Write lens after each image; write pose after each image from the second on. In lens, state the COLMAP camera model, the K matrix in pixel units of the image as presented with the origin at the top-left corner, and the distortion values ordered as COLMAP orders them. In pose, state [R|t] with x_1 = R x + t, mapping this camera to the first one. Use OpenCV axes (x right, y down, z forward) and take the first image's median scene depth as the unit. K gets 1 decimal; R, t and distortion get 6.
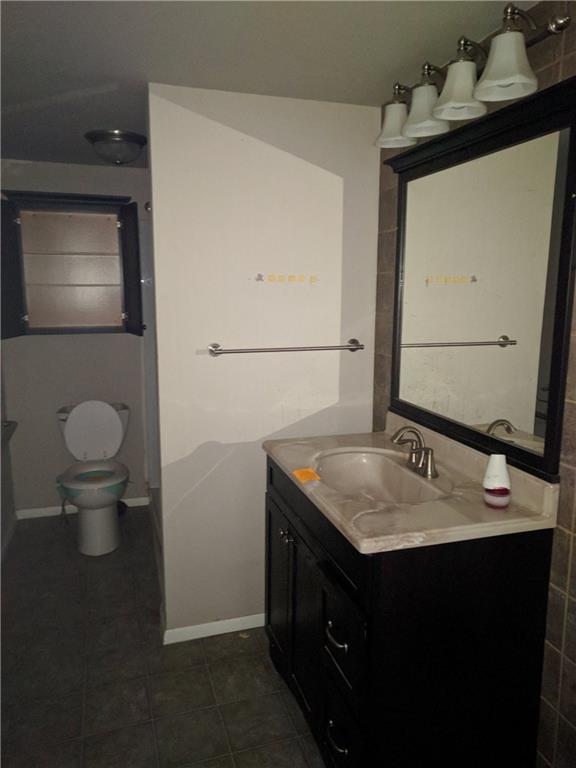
lens RADIAL K [[582.4, 0, 290.3], [0, 582.4, 384.4], [0, 0, 1]] dist [0.047262, 0.005964]
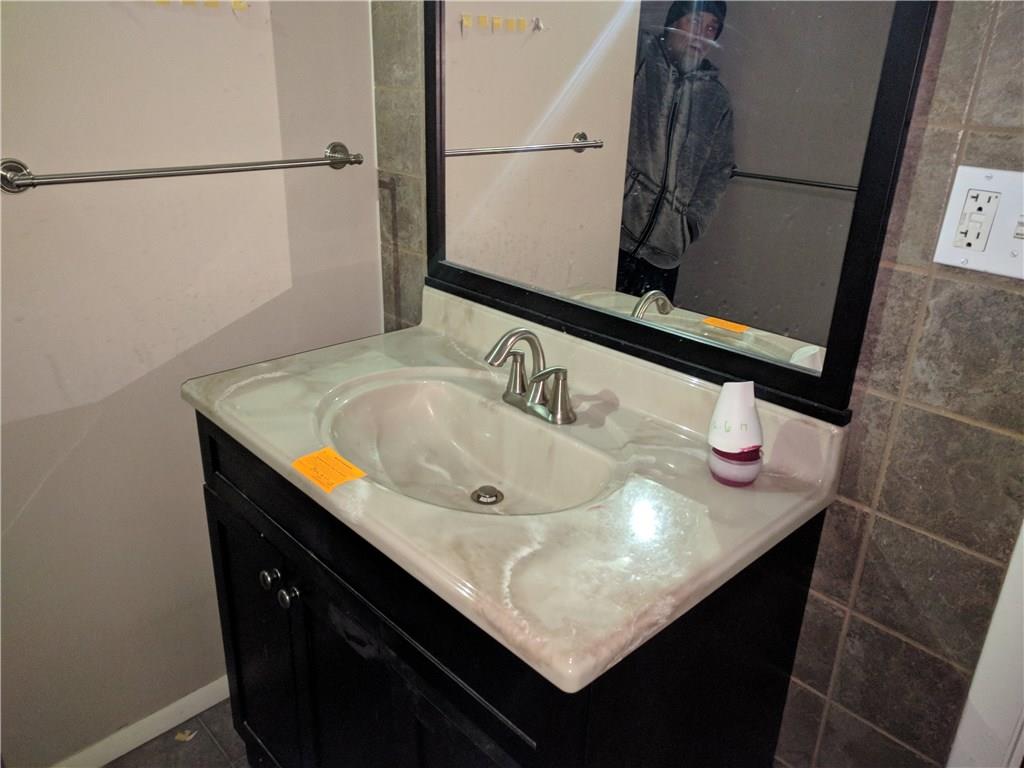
lens RADIAL K [[776.5, 0, 503.4], [0, 776.5, 381.9], [0, 0, 1]] dist [0.047262, 0.005964]
pose [[0.904223, -0.149887, 0.399893, -0.090701], [0.055524, 0.969699, 0.237910, -0.048490], [-0.423435, -0.192920, 0.885147, 0.491964]]
